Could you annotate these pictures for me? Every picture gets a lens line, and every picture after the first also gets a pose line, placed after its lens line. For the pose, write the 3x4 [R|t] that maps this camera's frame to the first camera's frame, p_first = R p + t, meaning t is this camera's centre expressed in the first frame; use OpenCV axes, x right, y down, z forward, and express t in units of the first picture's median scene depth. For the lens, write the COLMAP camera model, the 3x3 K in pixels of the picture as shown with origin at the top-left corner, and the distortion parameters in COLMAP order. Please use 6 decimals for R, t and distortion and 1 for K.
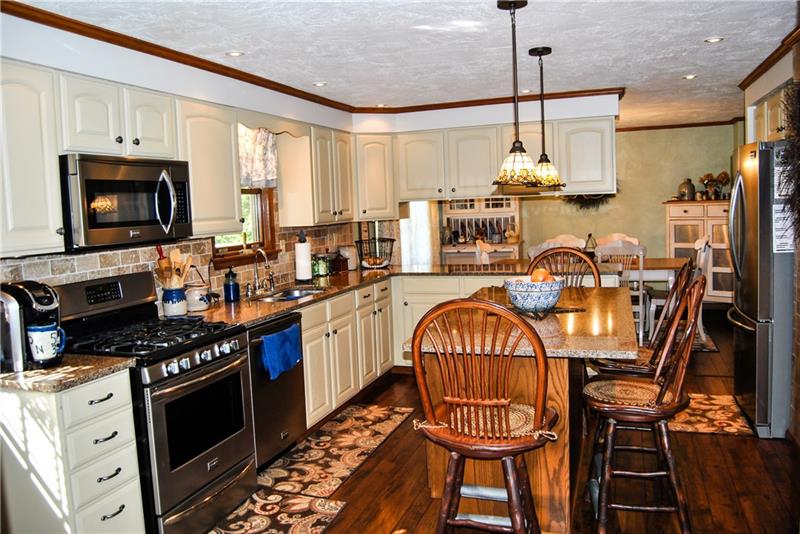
lens RADIAL K [[624.0, 0, 392.4], [0, 624.0, 262.0], [0, 0, 1]] dist [-0.073892, 0.005065]
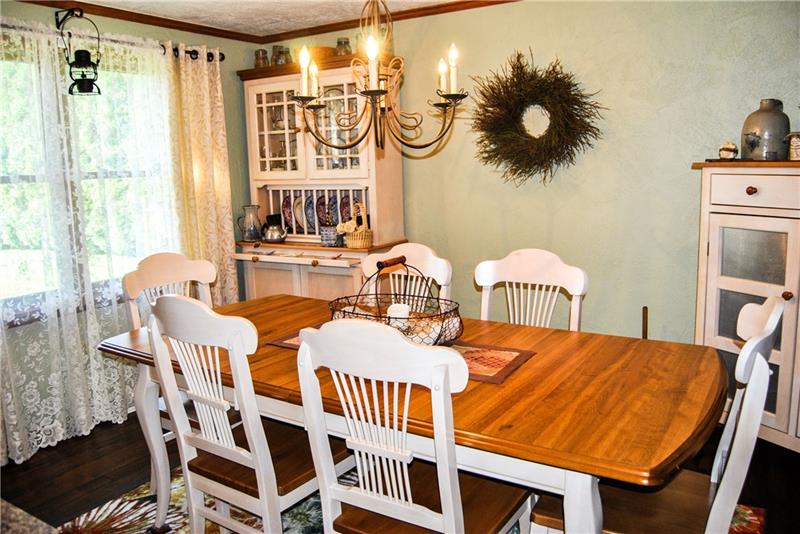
lens RADIAL K [[624.0, 0, 402.3], [0, 624.0, 260.9], [0, 0, 1]] dist [-0.073892, 0.005065]
pose [[0.980559, 0.046833, -0.190553, 0.532574], [-0.032977, 0.996619, 0.075250, -0.094742], [0.193433, -0.067503, 0.978789, 0.942912]]
